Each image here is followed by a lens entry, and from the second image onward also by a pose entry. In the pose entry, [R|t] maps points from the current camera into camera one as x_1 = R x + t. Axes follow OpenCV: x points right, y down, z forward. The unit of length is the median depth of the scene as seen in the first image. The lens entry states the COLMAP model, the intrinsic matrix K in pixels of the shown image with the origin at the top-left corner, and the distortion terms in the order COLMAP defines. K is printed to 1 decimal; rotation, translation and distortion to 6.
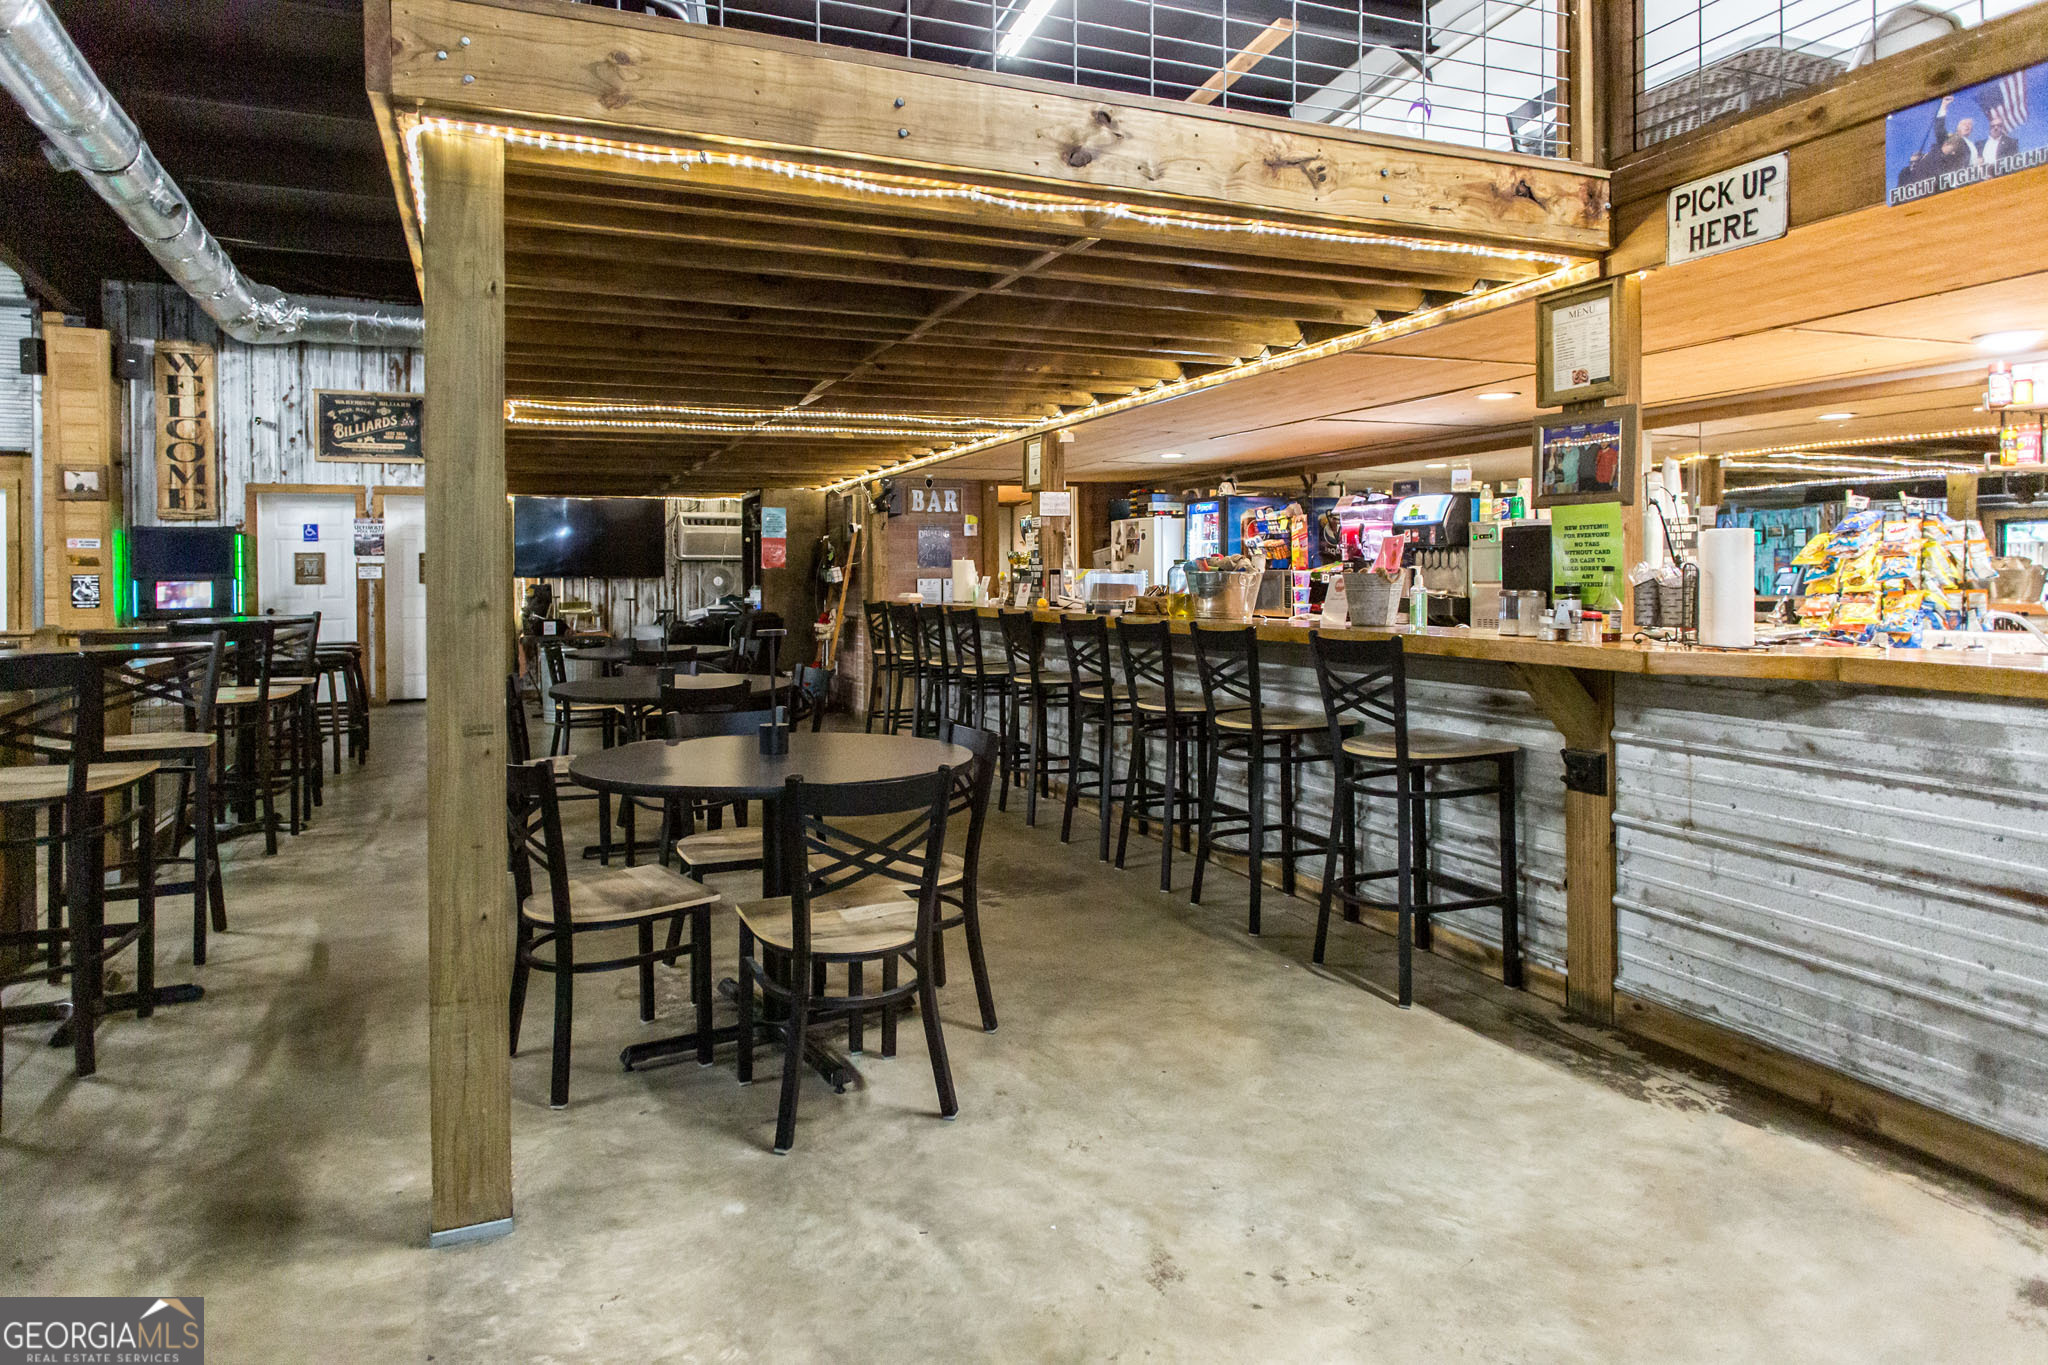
lens RADIAL K [[1180.6, 0, 1022.6], [0, 1180.6, 571.3], [0, 0, 1]] dist [0.004258, -0.001791]
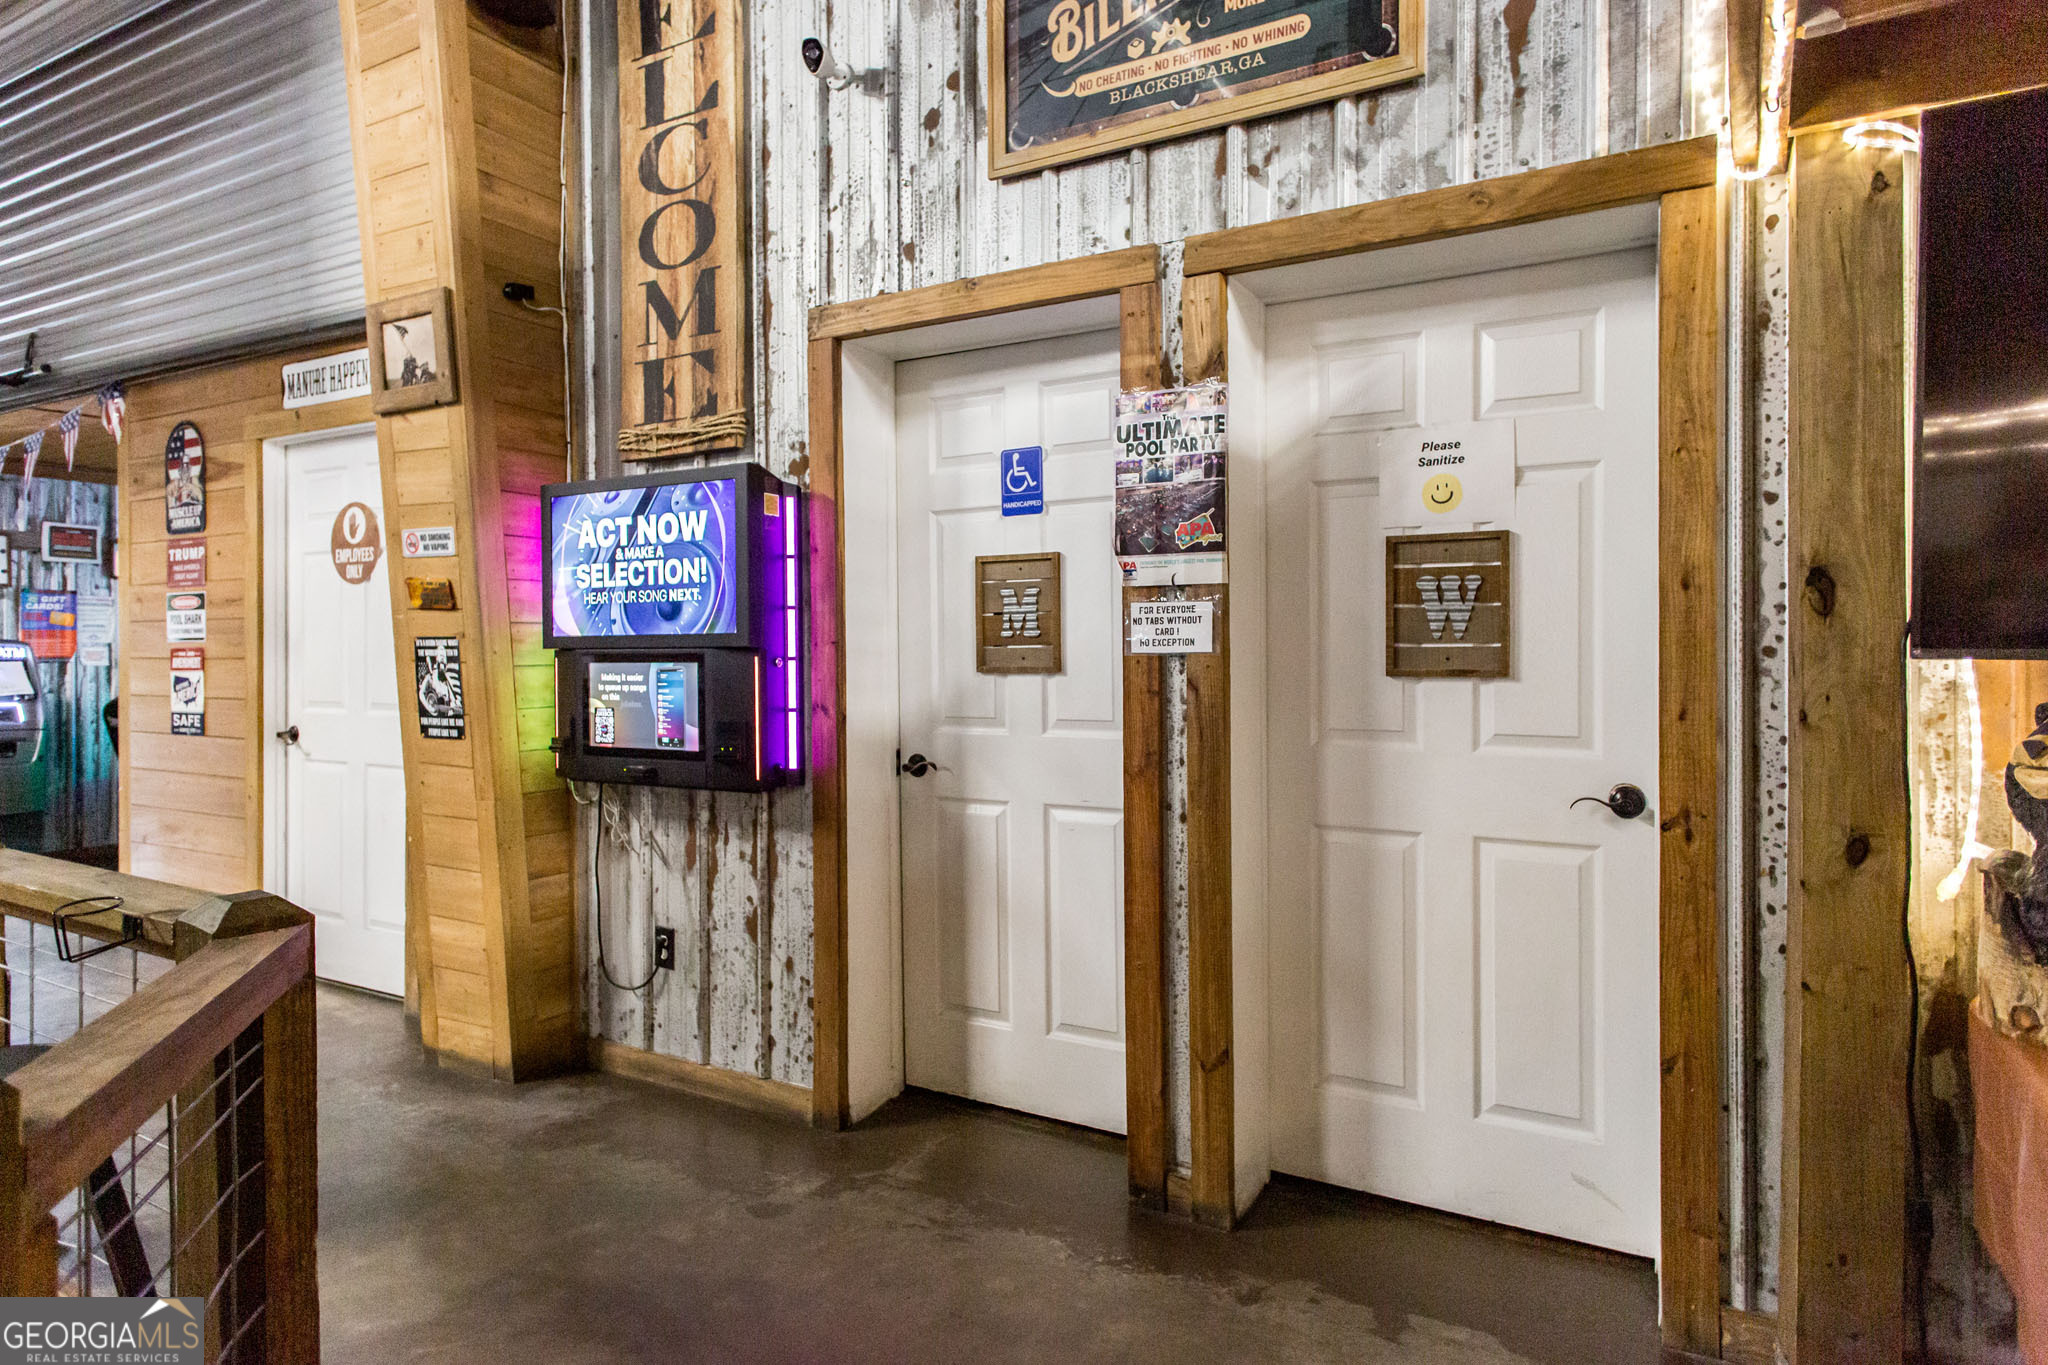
lens RADIAL K [[1180.6, 0, 1024.2], [0, 1180.6, 655.7], [0, 0, 1]] dist [0.005037, 0.000614]
pose [[0.619131, 0.010242, -0.785221, -0.413418], [0.001097, 0.999903, 0.013907, 0.003427], [0.785287, -0.009472, 0.619060, 0.882842]]
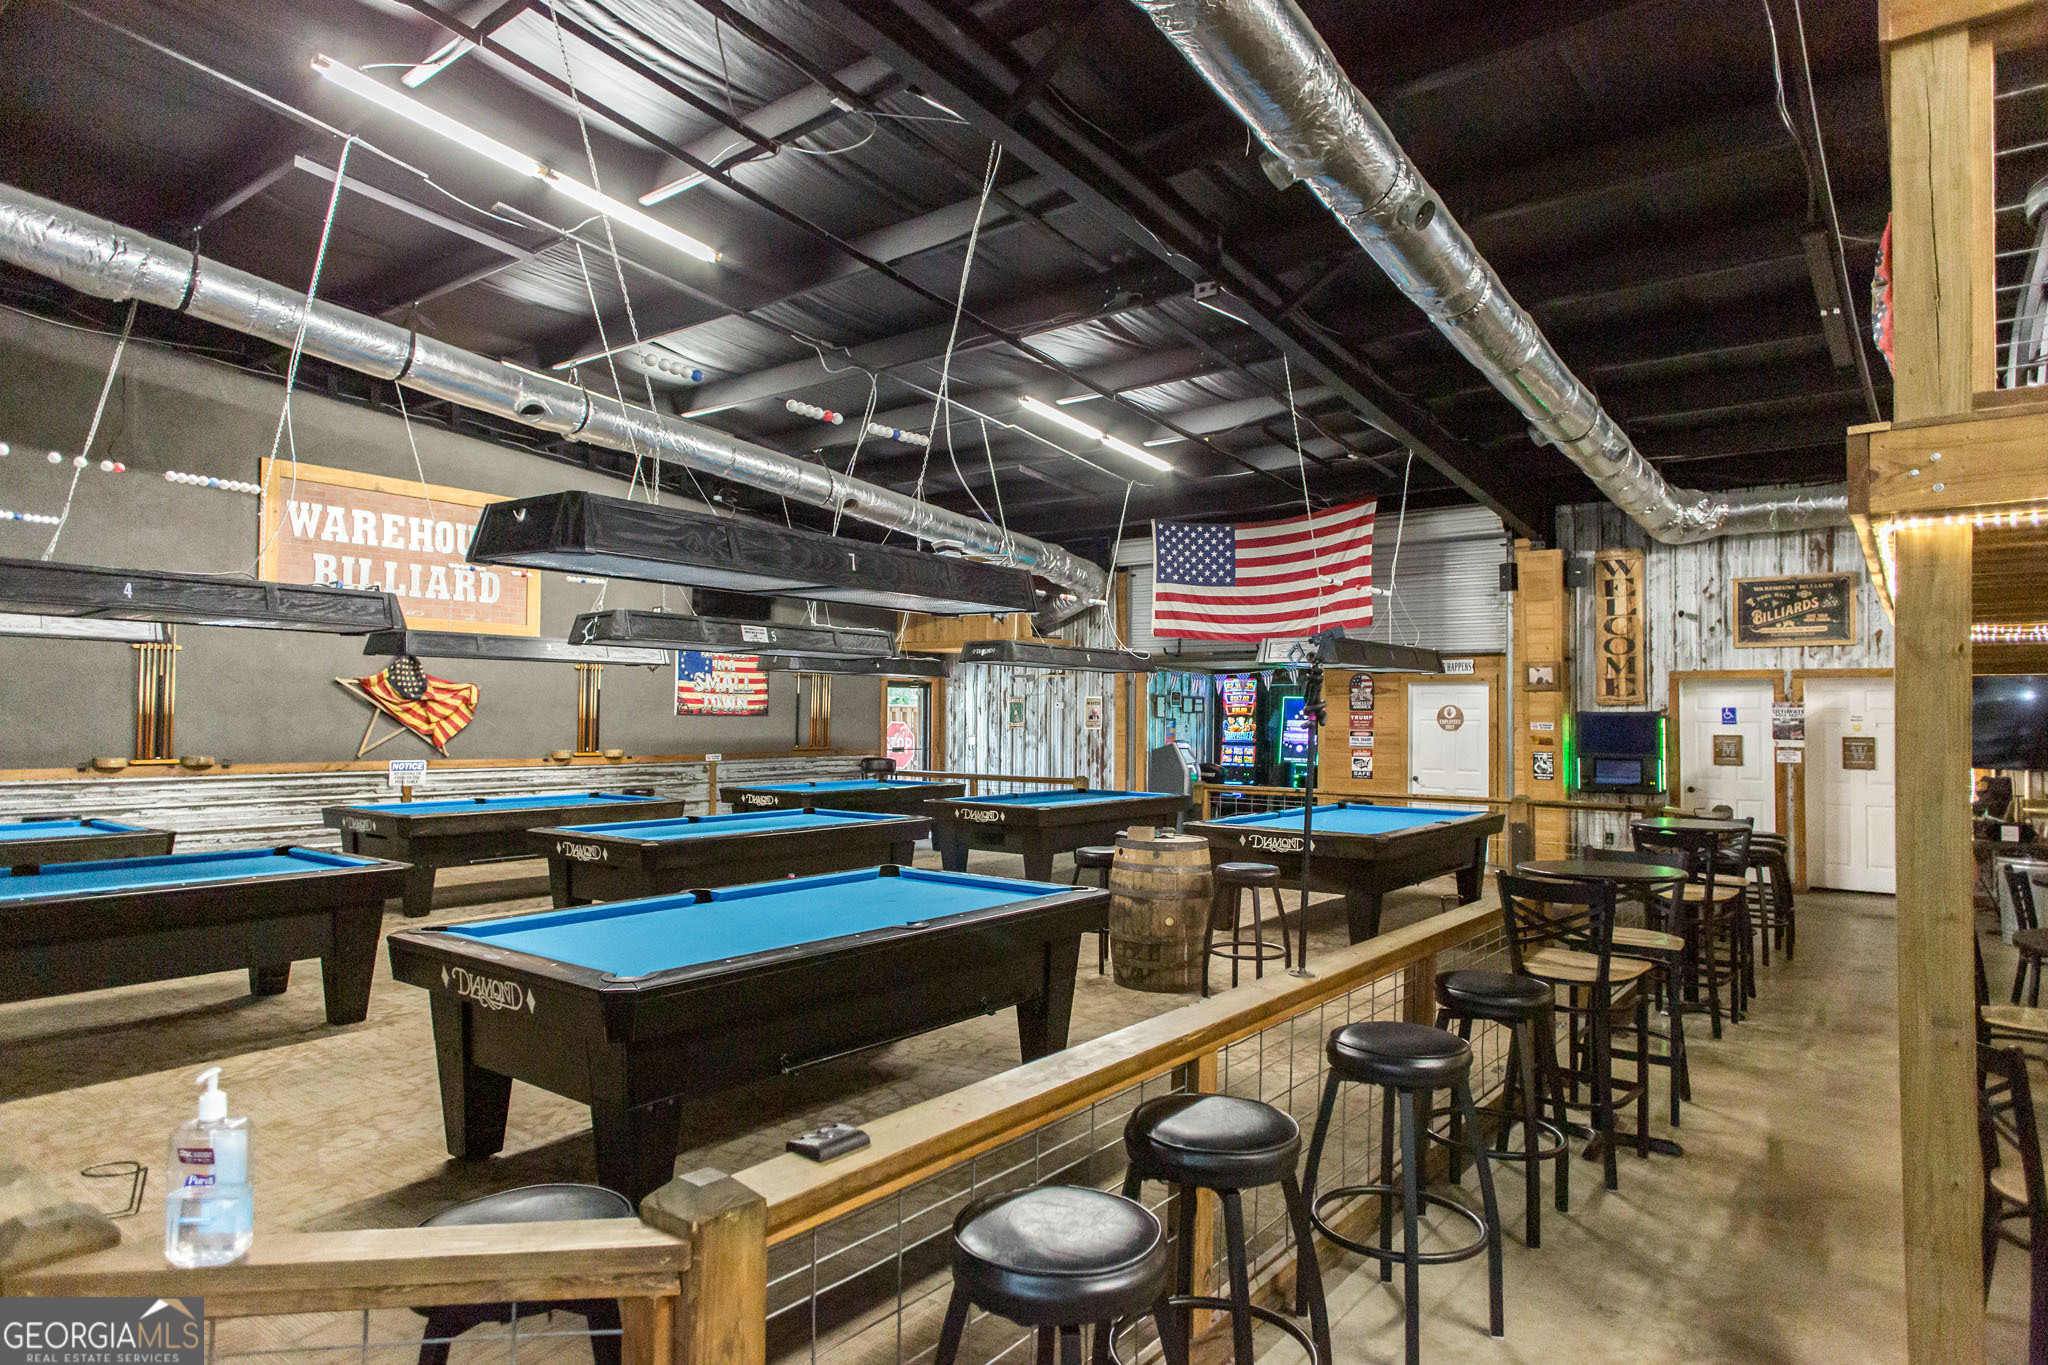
lens RADIAL K [[1209.9, 0, 1024.0], [0, 1209.9, 691.5], [0, 0, 1]] dist [0.025262, -0.001099]
pose [[0.493493, -0.009218, -0.869701, 0.028244], [-0.012124, 0.999774, -0.017476, -0.029599], [0.869665, 0.019168, 0.493270, -0.075535]]
